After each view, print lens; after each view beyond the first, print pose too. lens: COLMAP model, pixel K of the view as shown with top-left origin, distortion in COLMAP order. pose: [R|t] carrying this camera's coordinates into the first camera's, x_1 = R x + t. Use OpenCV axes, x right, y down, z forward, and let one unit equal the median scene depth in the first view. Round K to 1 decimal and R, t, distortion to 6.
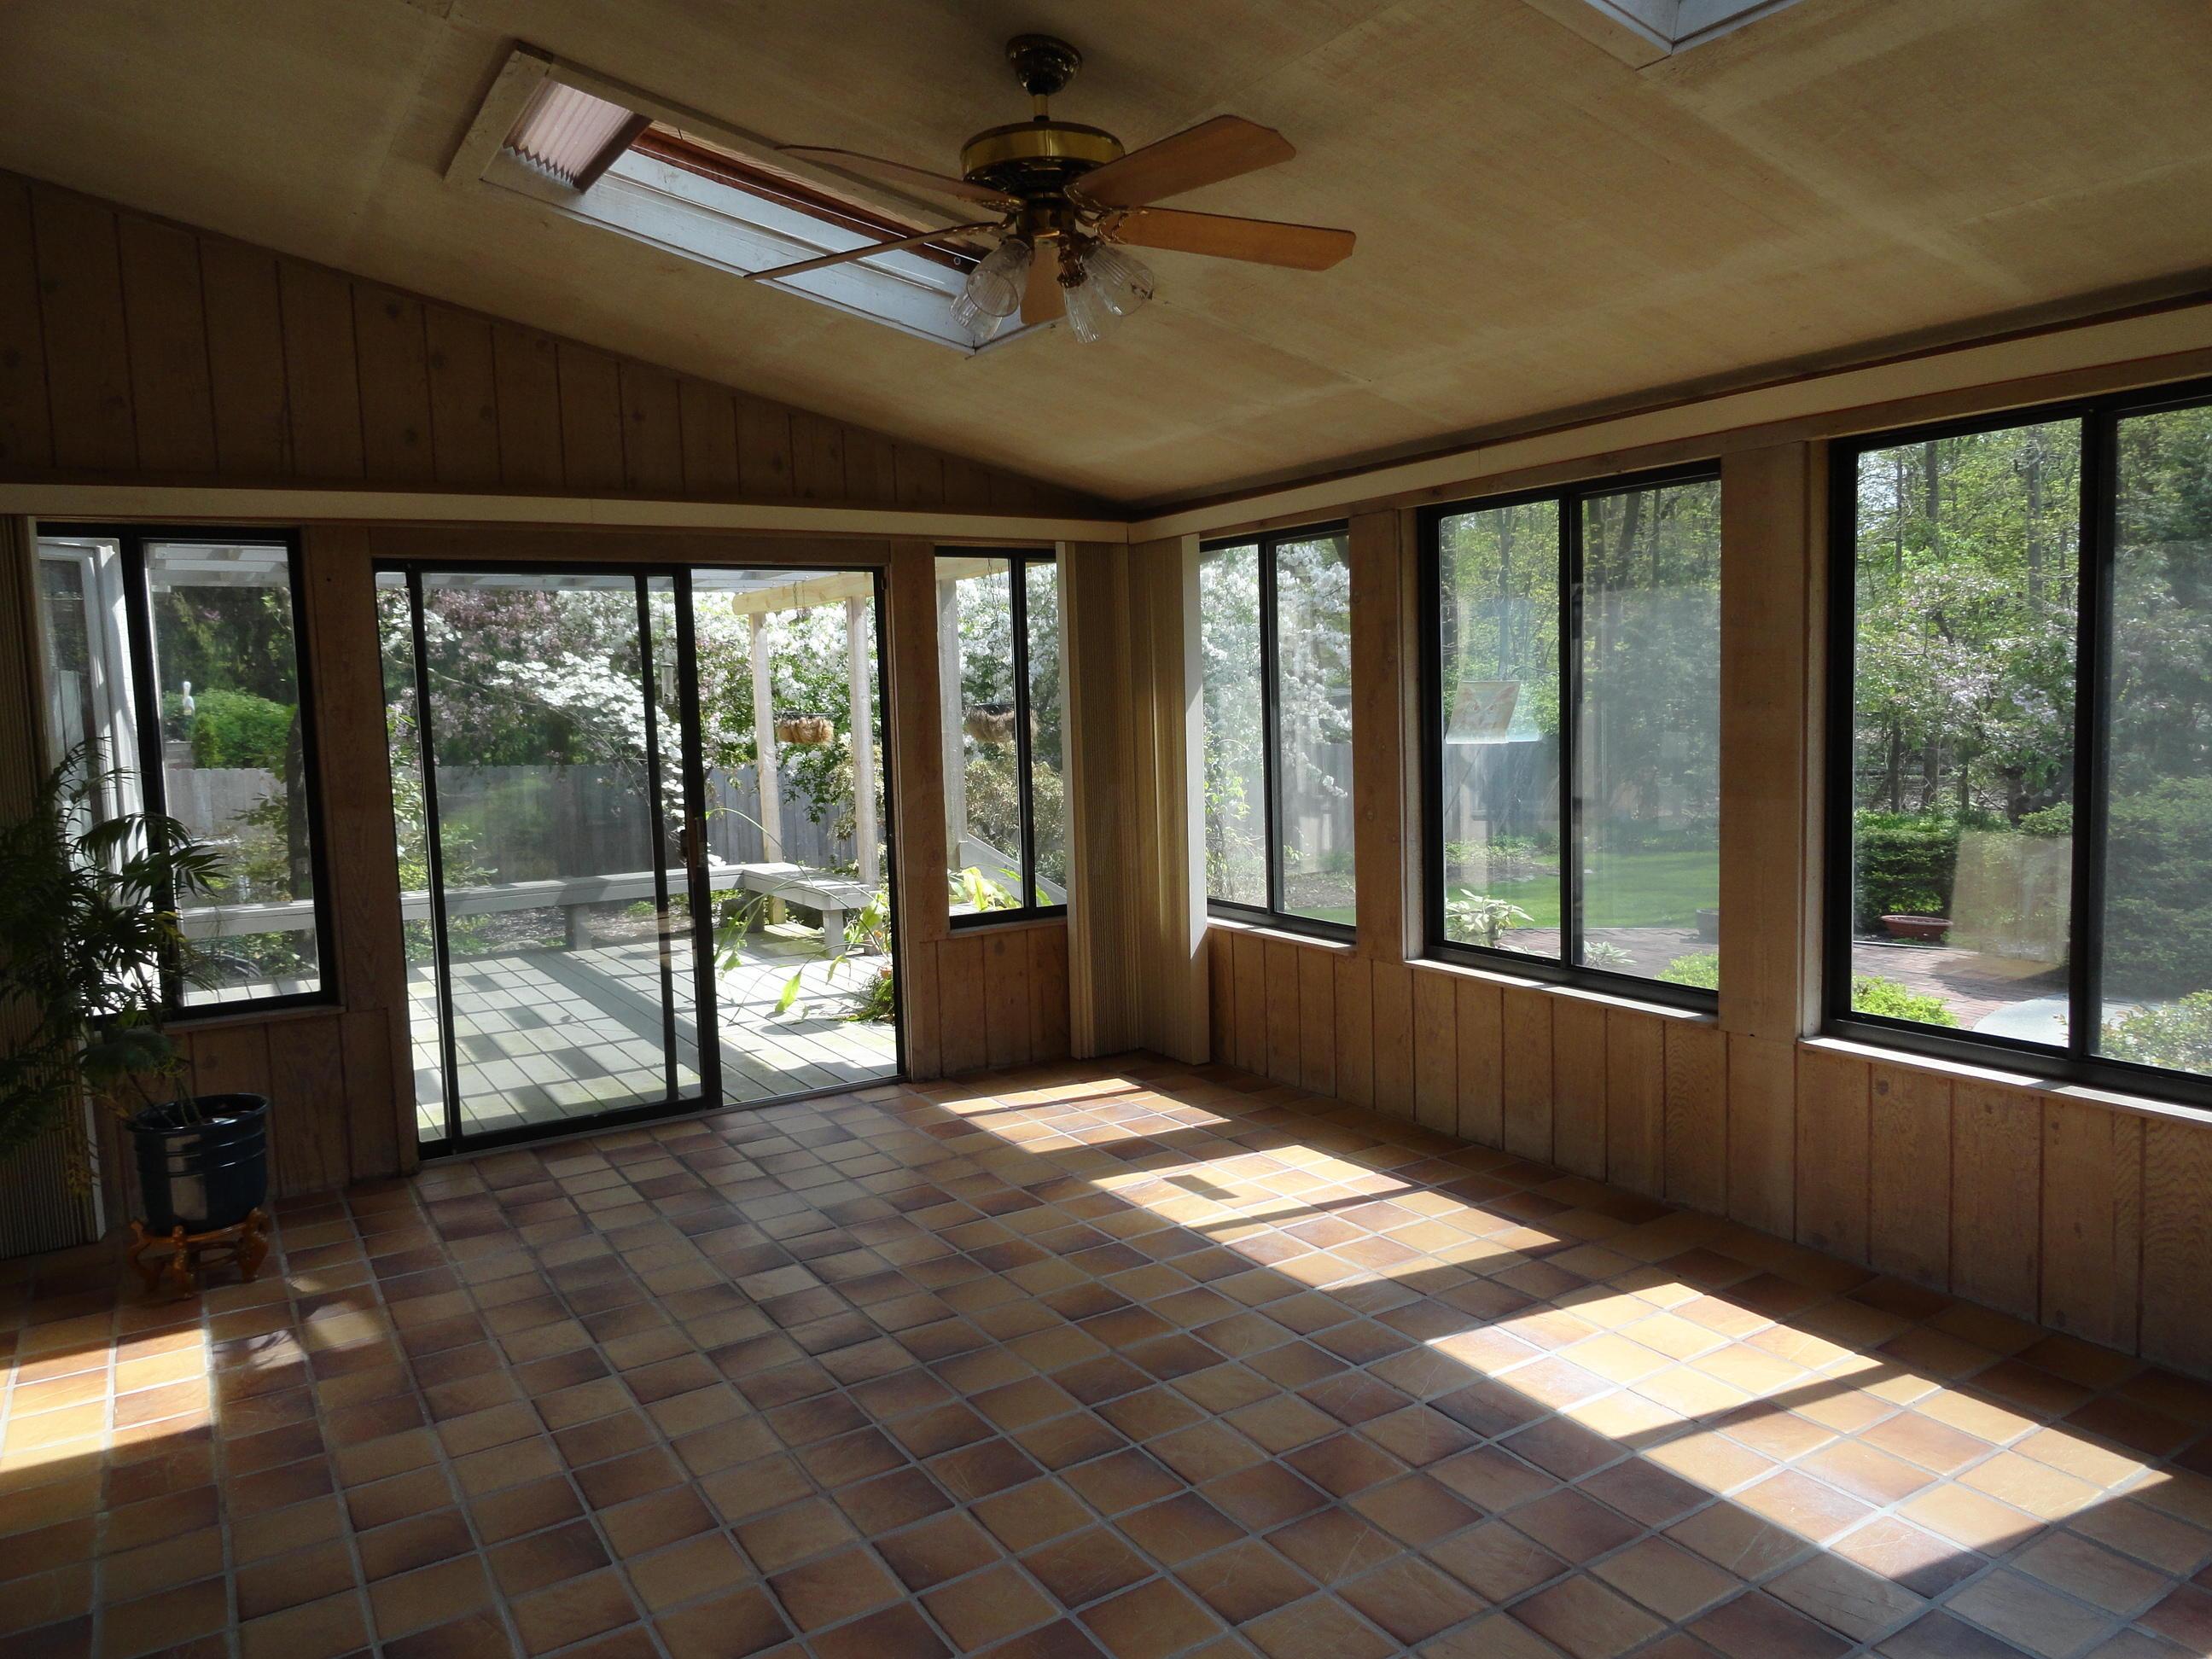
lens RADIAL K [[1517.9, 0, 1111.2], [0, 1517.9, 819.0], [0, 0, 1]] dist [0.004205, 0.008696]
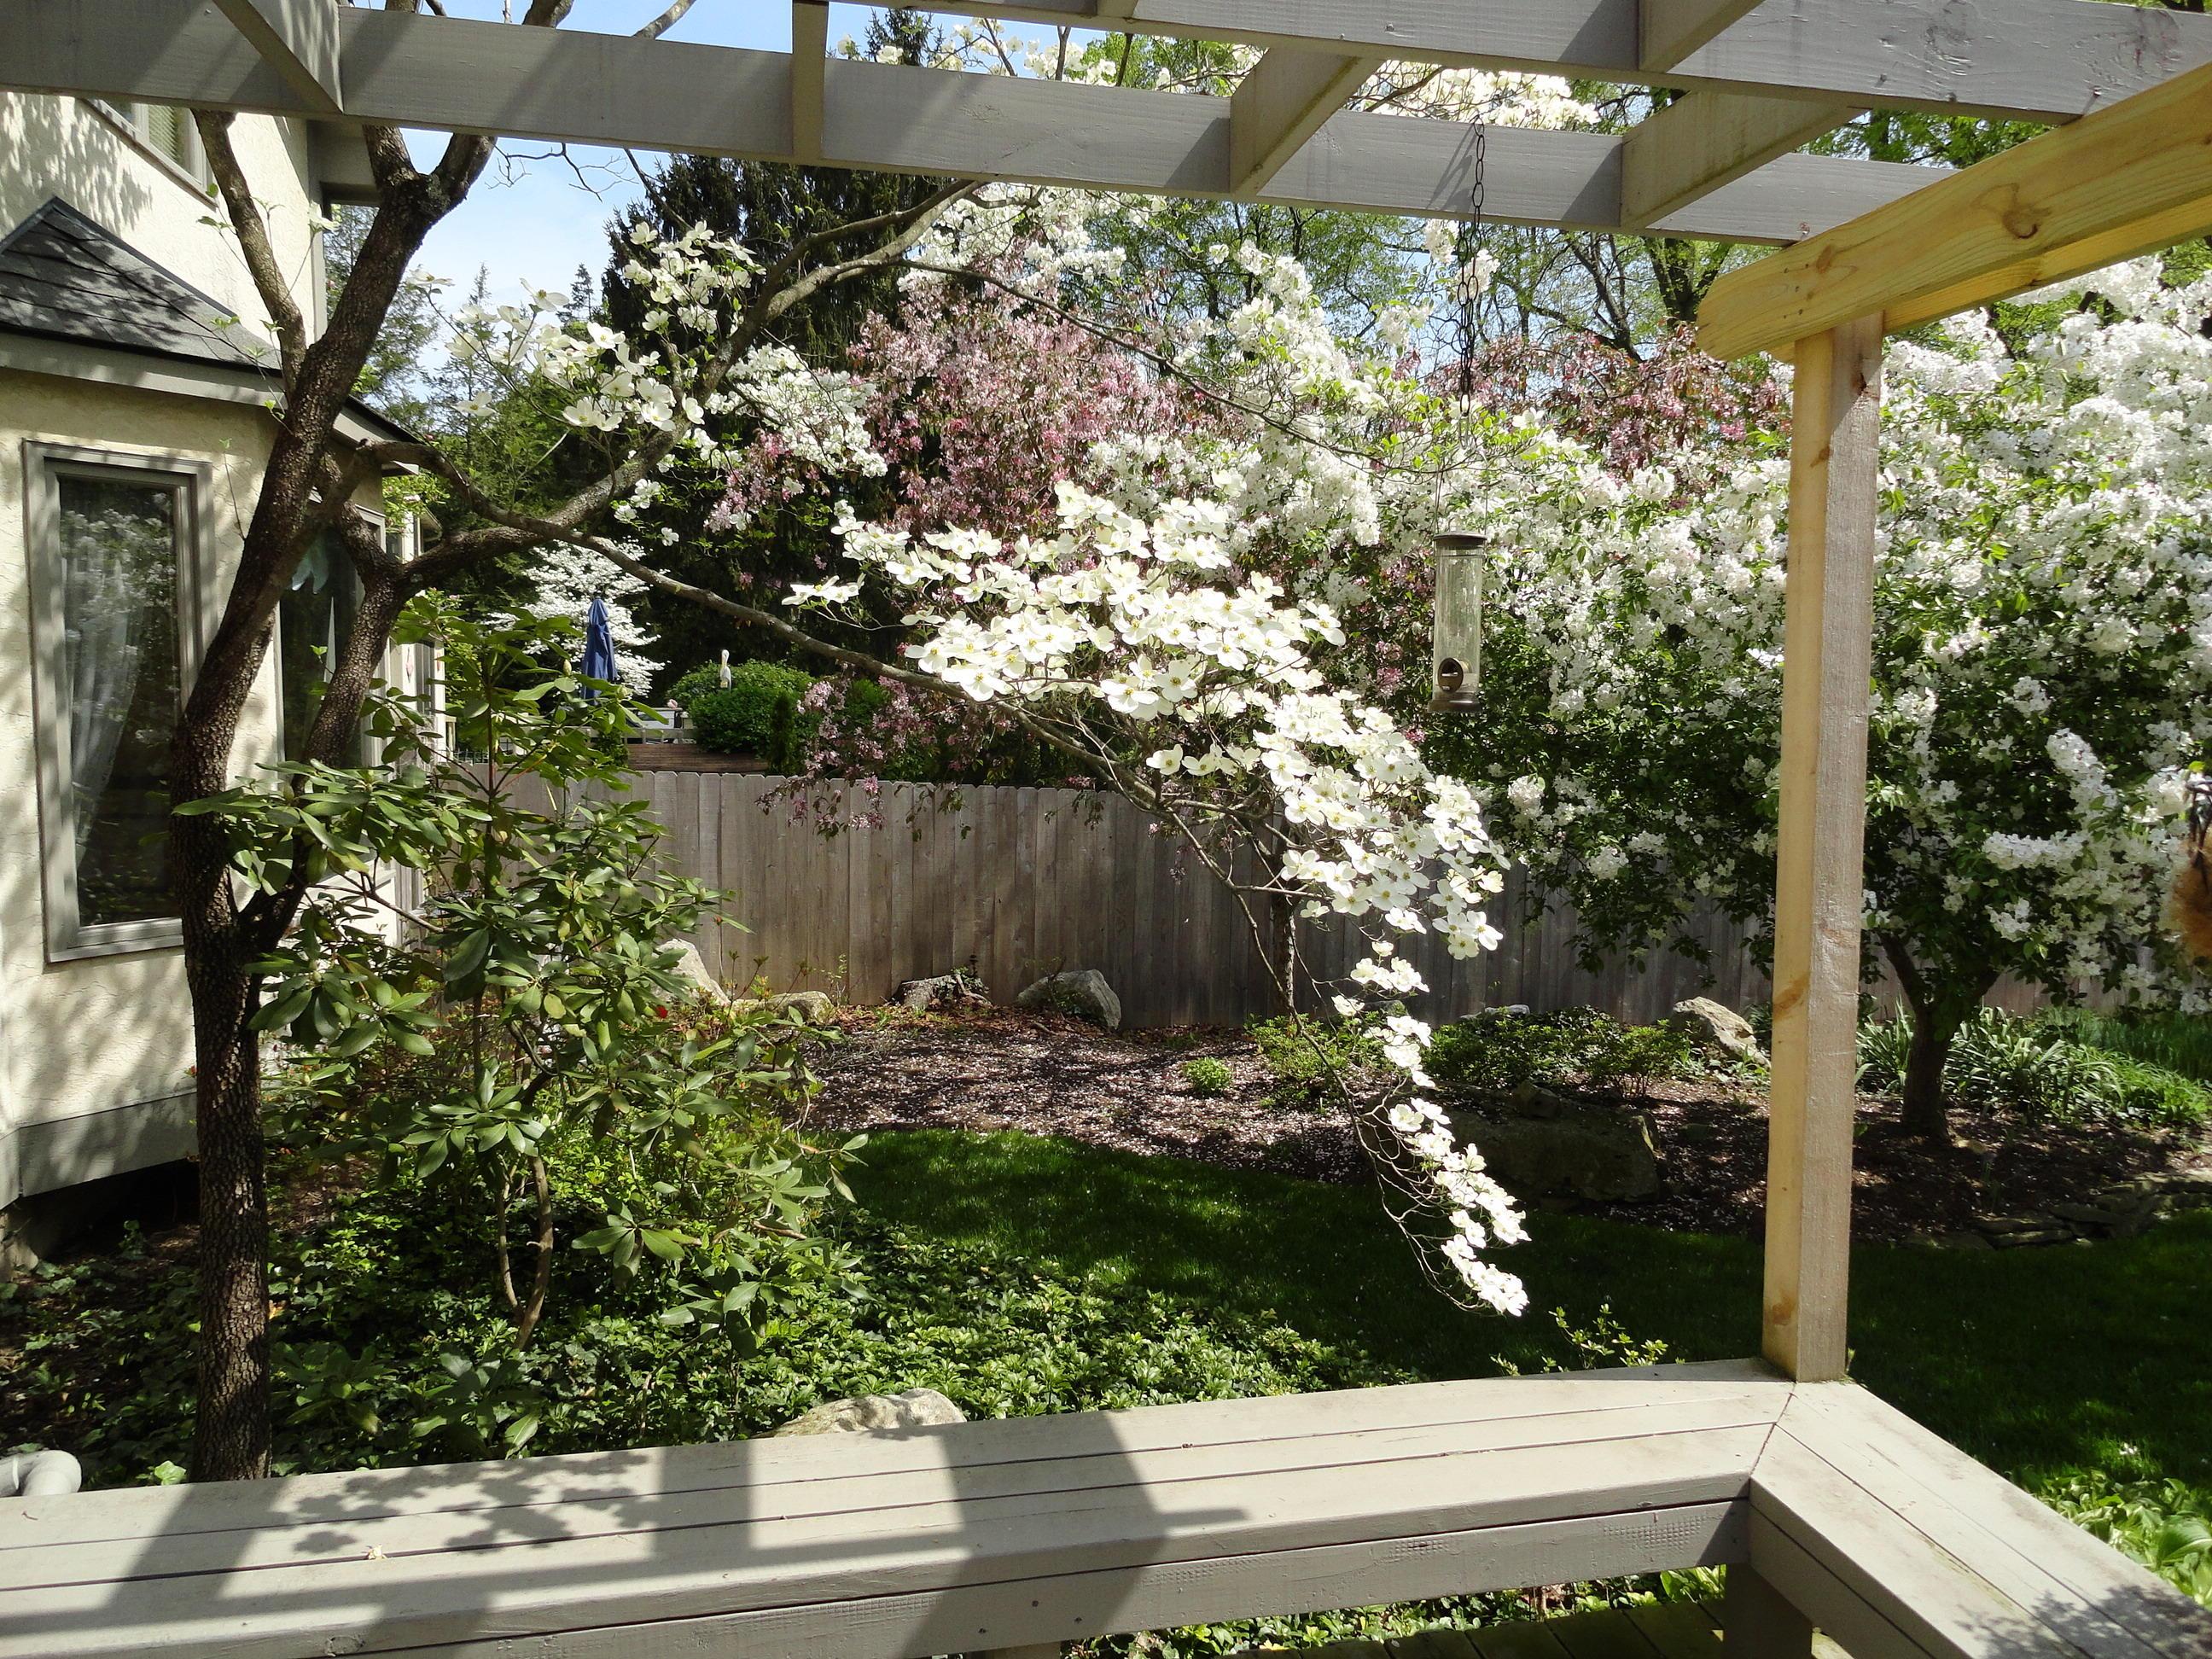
lens RADIAL K [[1517.9, 0, 1111.2], [0, 1517.9, 819.0], [0, 0, 1]] dist [0.004205, 0.008696]
pose [[0.935829, 0.069770, -0.345480, -0.280706], [-0.069712, 0.997487, 0.012610, -0.062433], [0.345492, 0.012284, 0.938341, 0.826471]]
